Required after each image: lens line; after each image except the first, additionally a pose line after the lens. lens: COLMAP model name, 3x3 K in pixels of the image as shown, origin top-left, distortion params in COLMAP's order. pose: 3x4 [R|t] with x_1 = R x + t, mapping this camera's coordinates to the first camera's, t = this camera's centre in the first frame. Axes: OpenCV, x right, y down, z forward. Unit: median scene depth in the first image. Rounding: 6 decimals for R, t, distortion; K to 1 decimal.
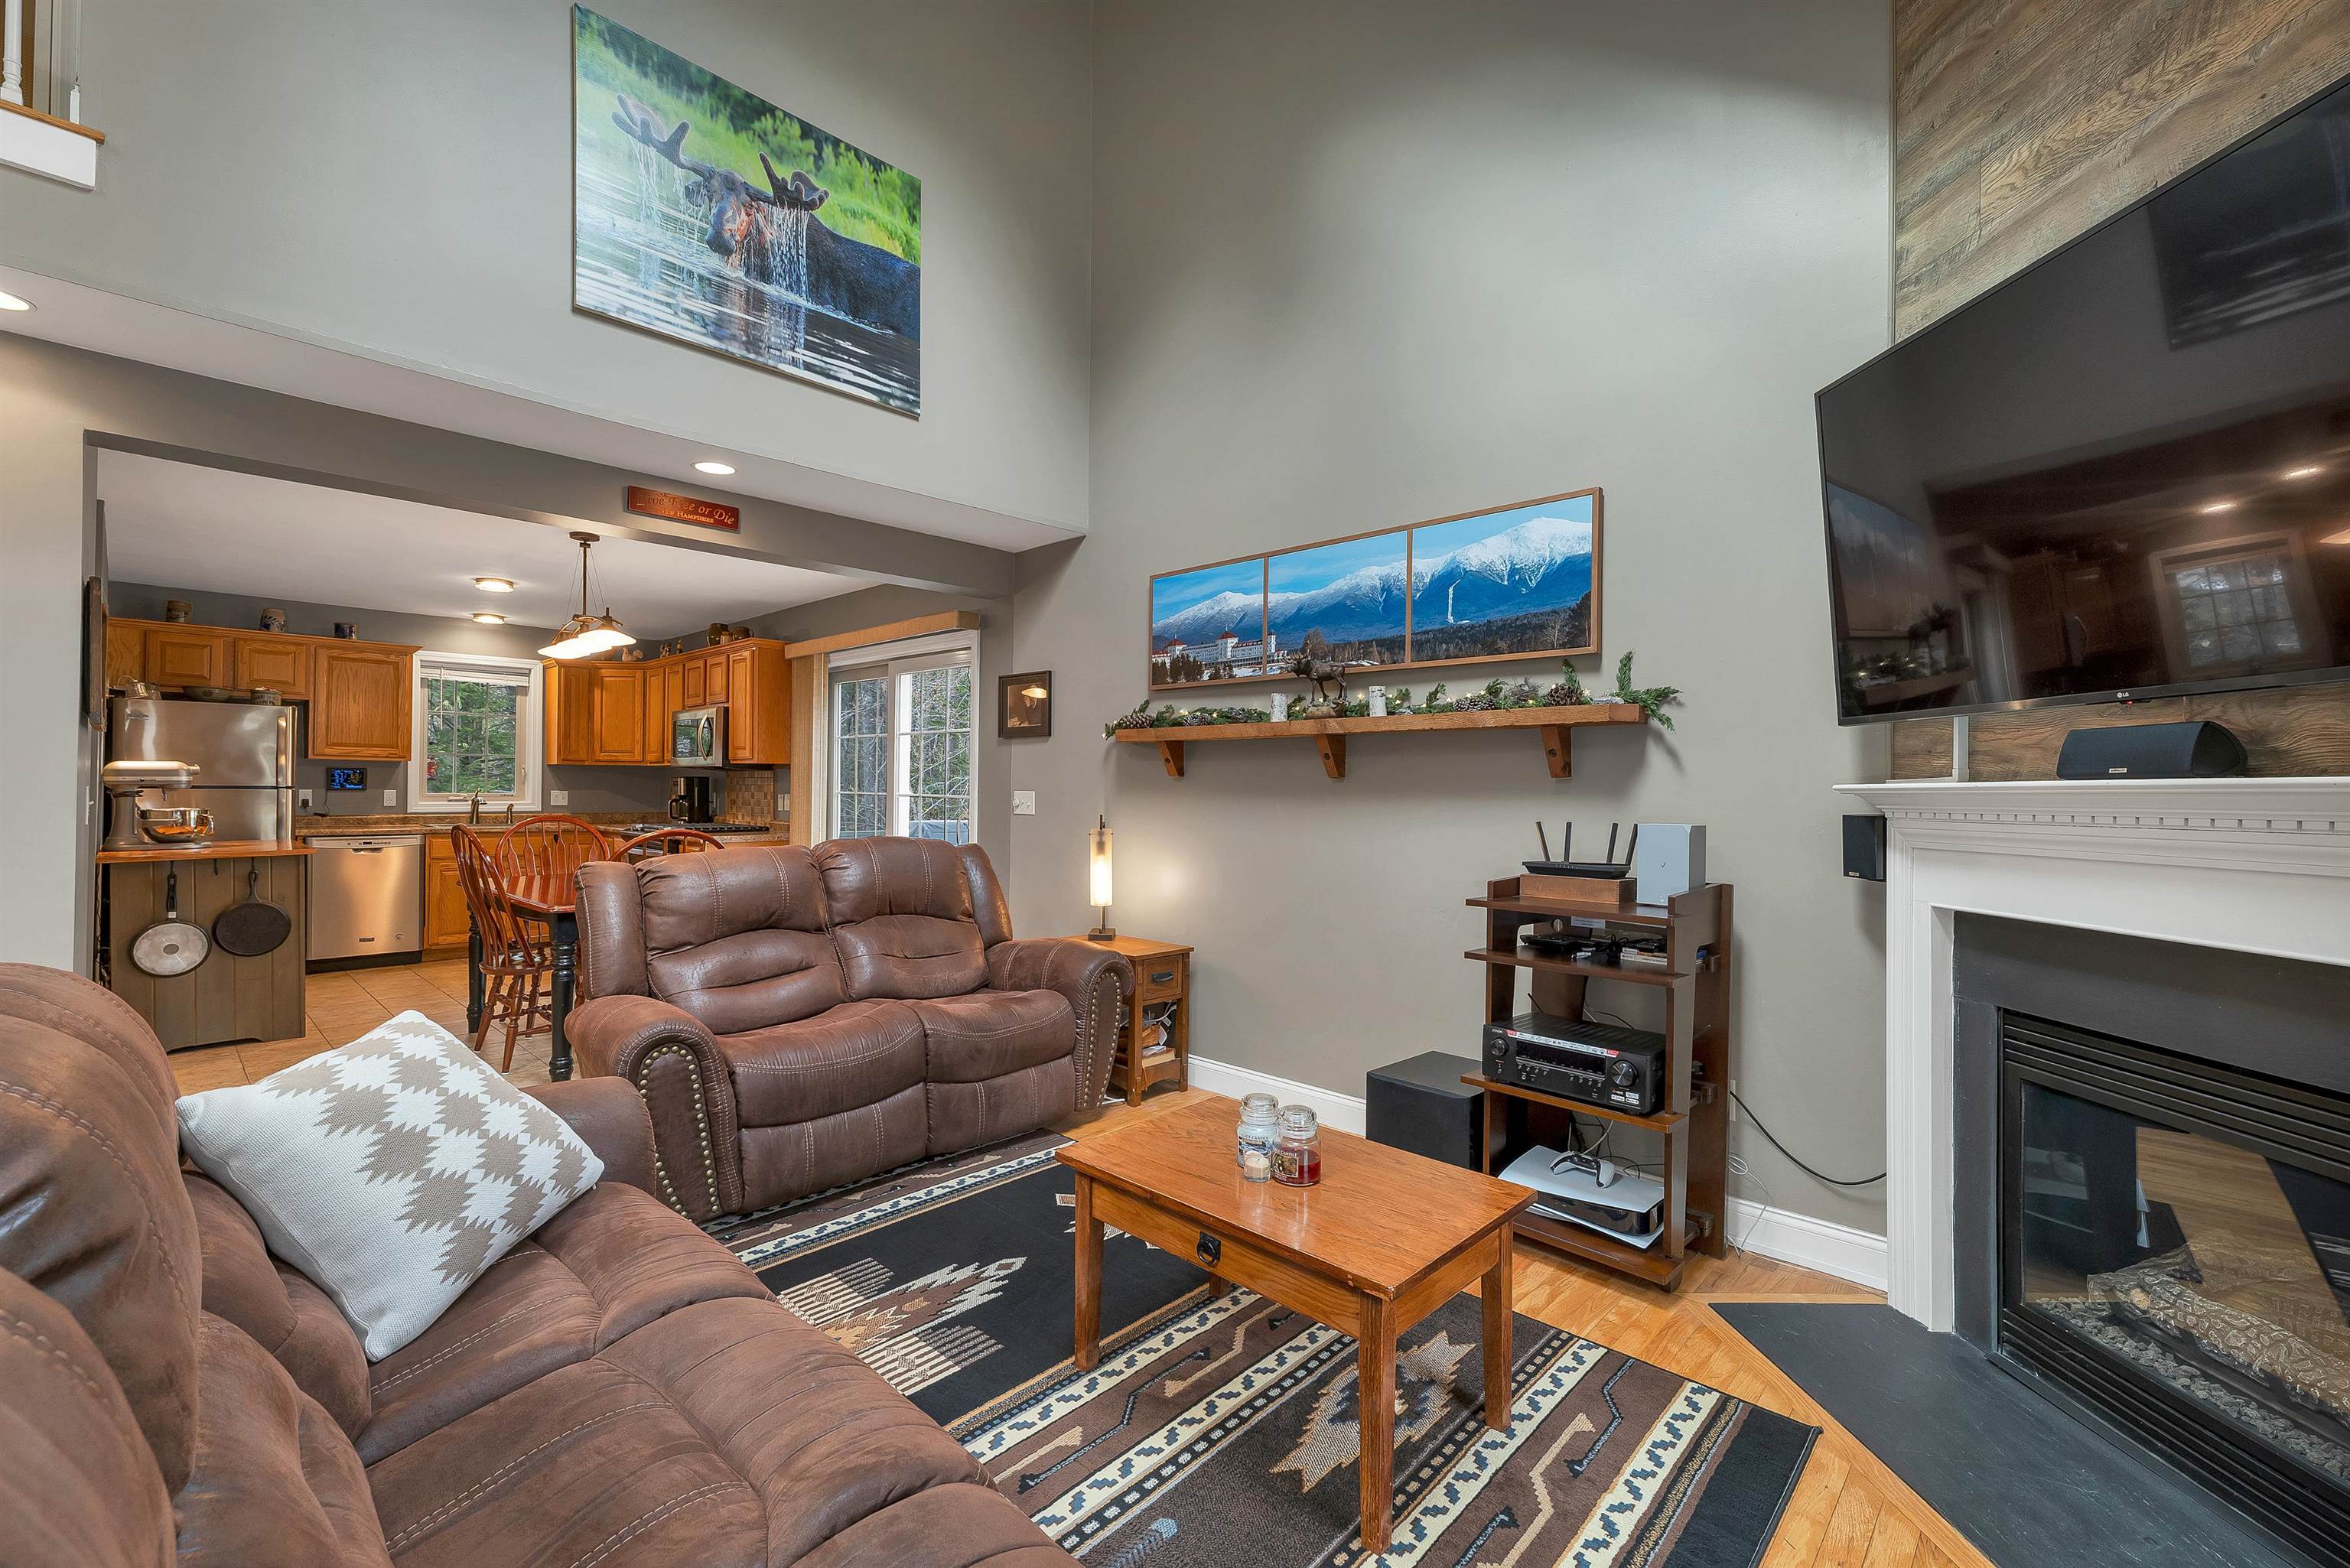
lens RADIAL K [[983.6, 0, 1172.6], [0, 983.6, 783.2], [0, 0, 1]] dist [0.000538, 0.000330]
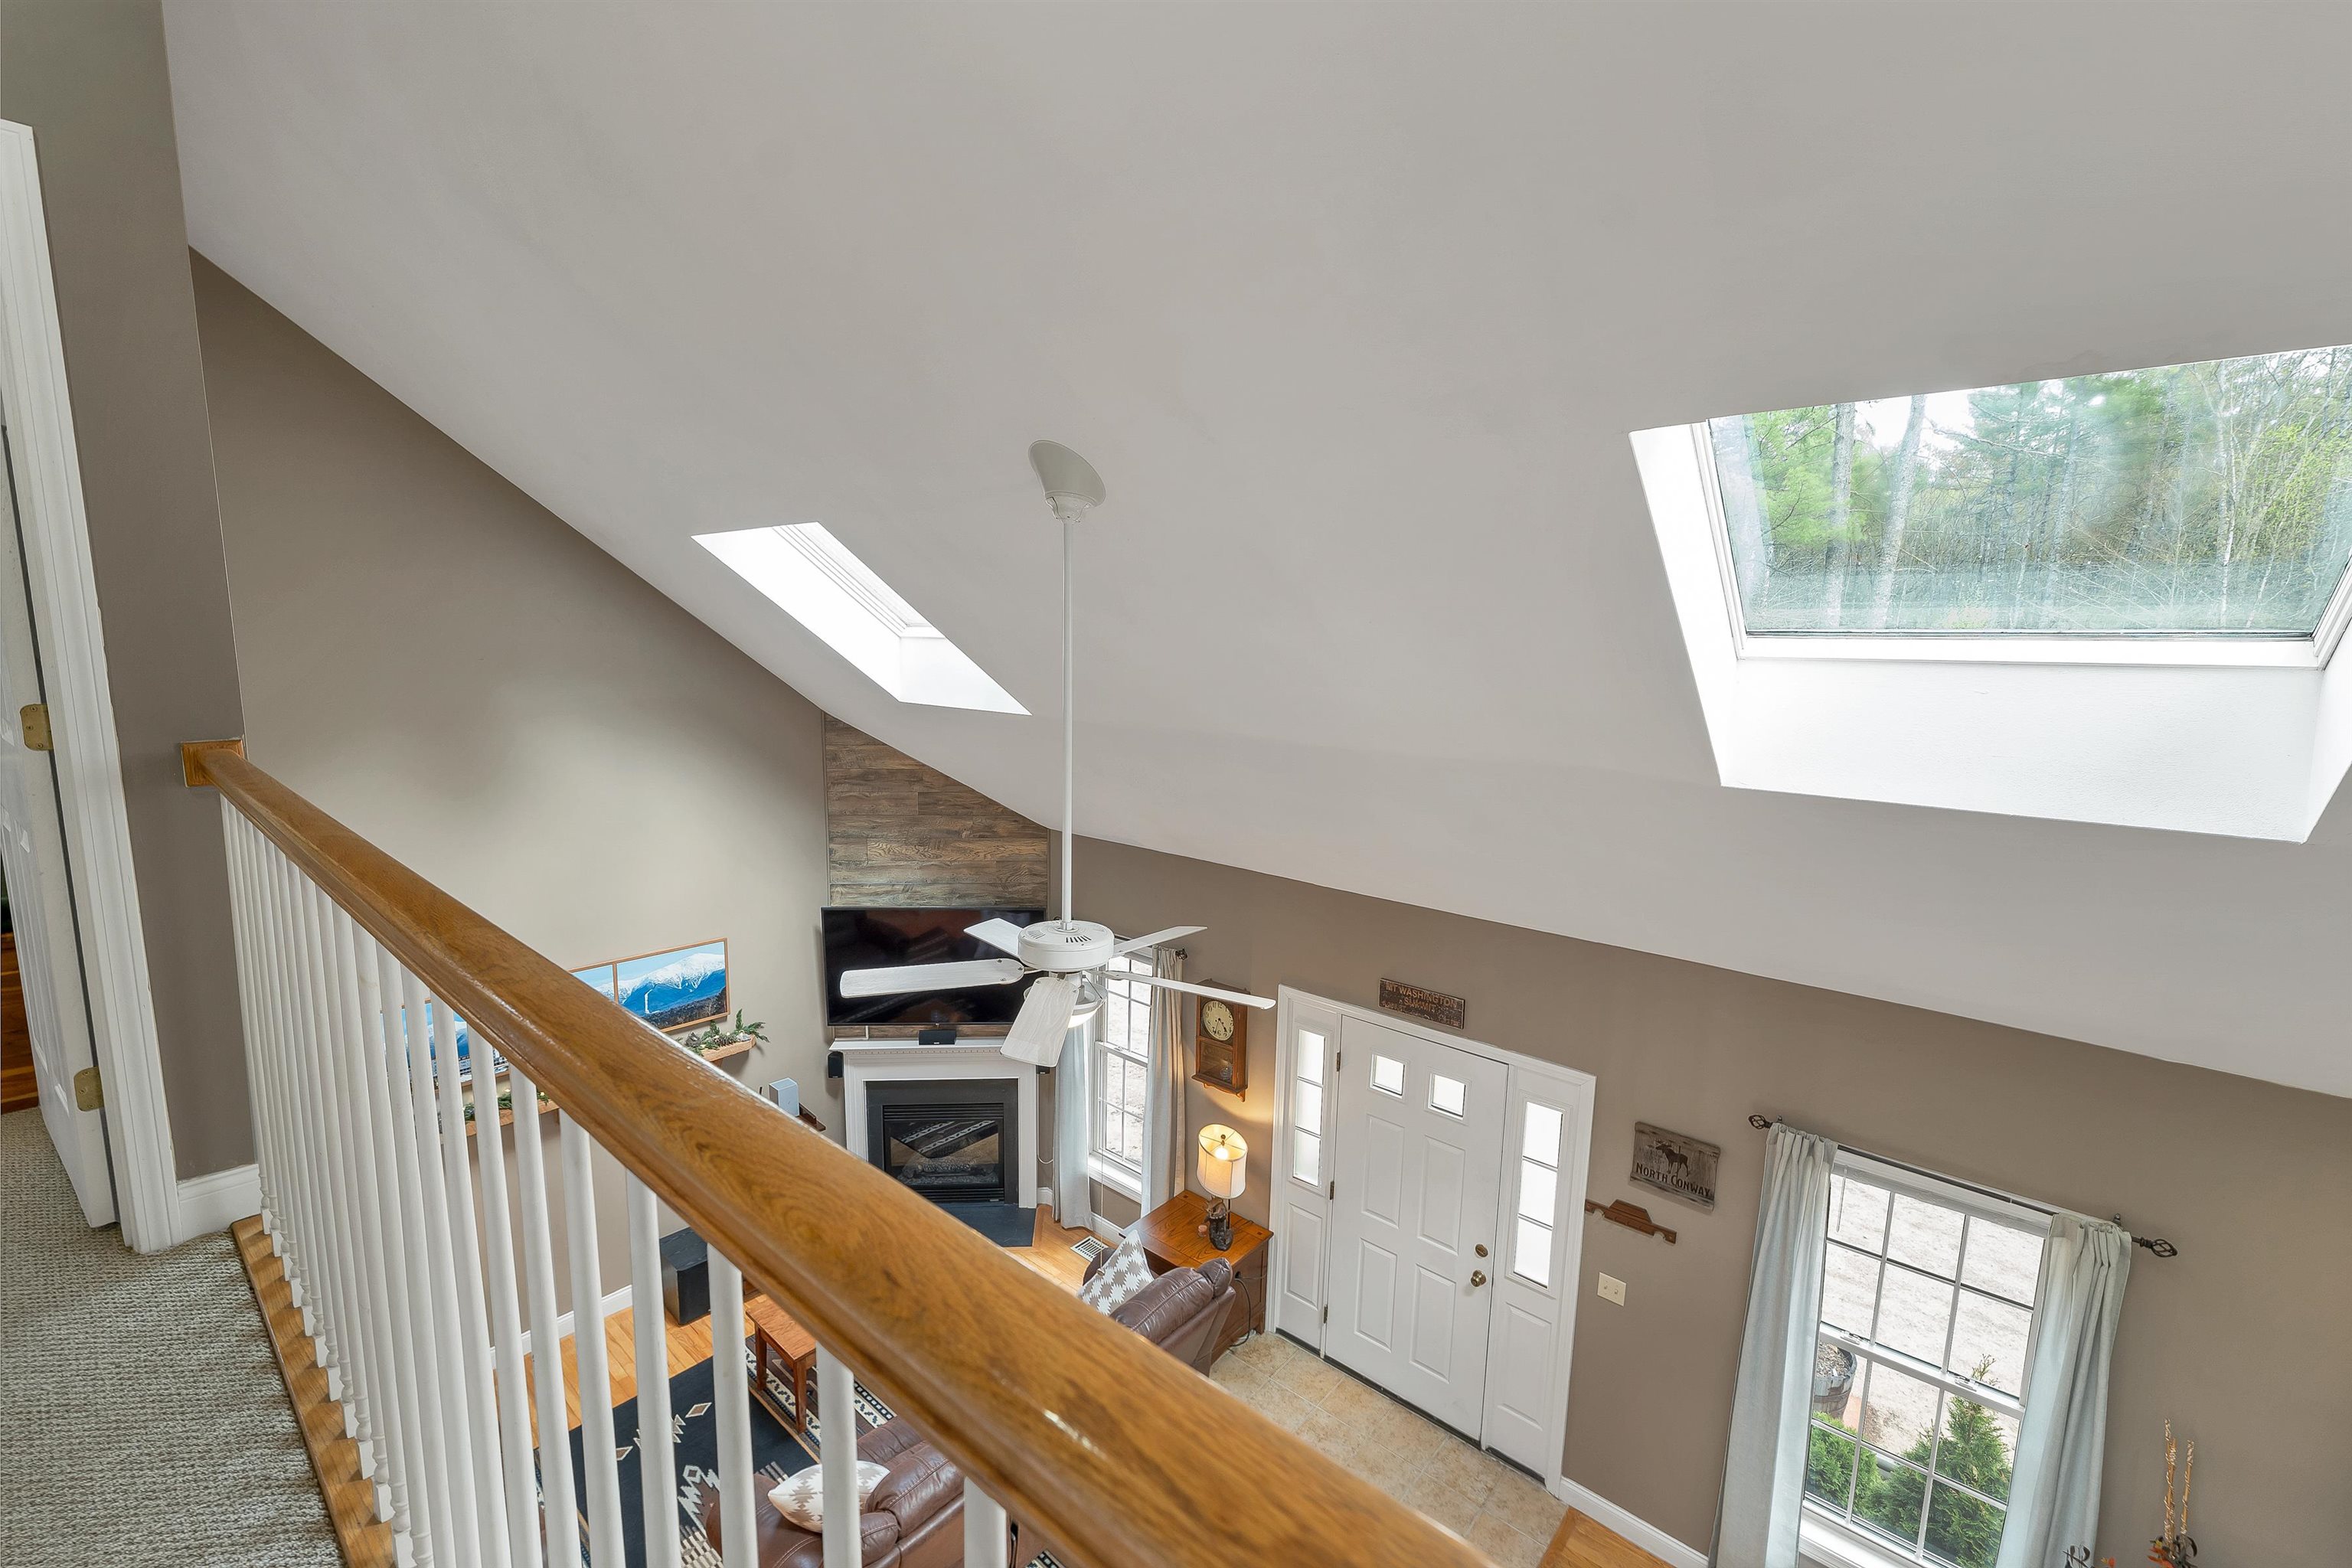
lens RADIAL K [[984.5, 0, 1186.2], [0, 984.5, 773.4], [0, 0, 1]] dist [0.000538, 0.000330]
pose [[-0.045845, -0.151153, 0.987447, -1.150001], [-0.025033, 0.988350, 0.150129, -0.701207], [-0.998635, -0.017836, -0.049095, 0.102778]]
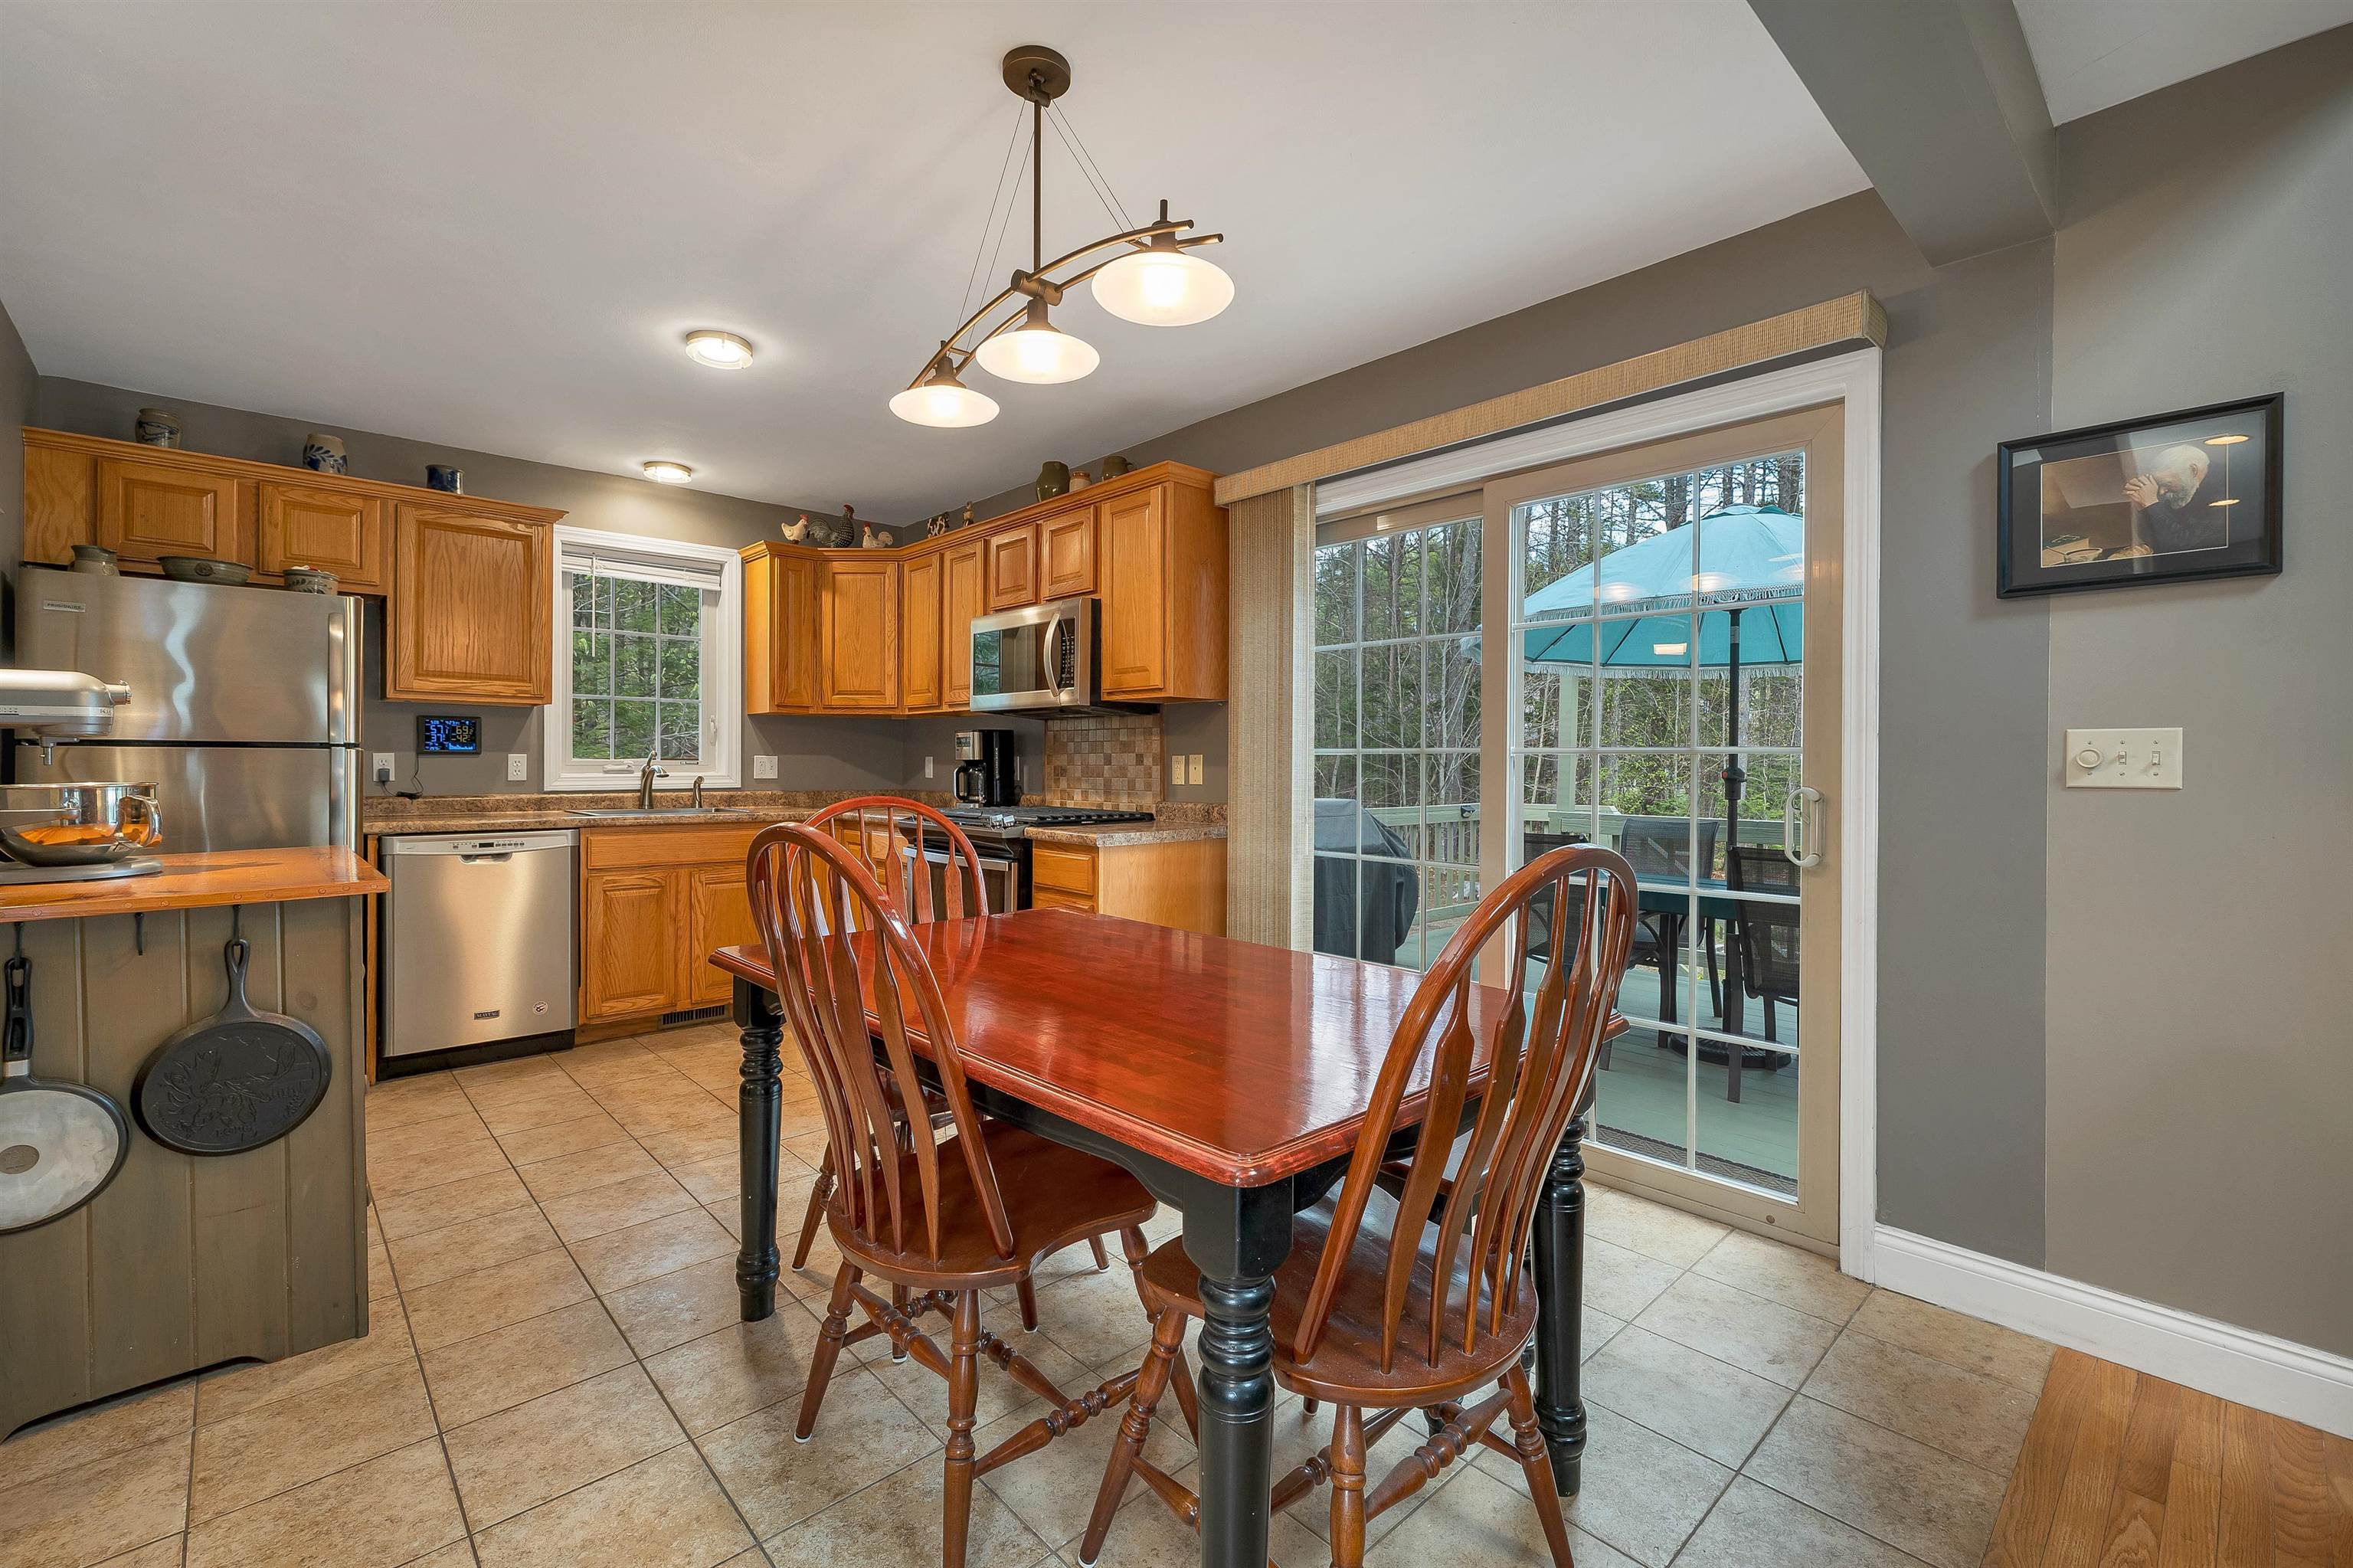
lens RADIAL K [[984.9, 0, 1168.8], [0, 984.9, 763.7], [0, 0, 1]] dist [0.000538, 0.000330]
pose [[0.997982, -0.006118, -0.063195, -0.593484], [0.006434, 0.999968, 0.004804, 0.020931], [0.063164, -0.005201, 0.997990, 0.698316]]
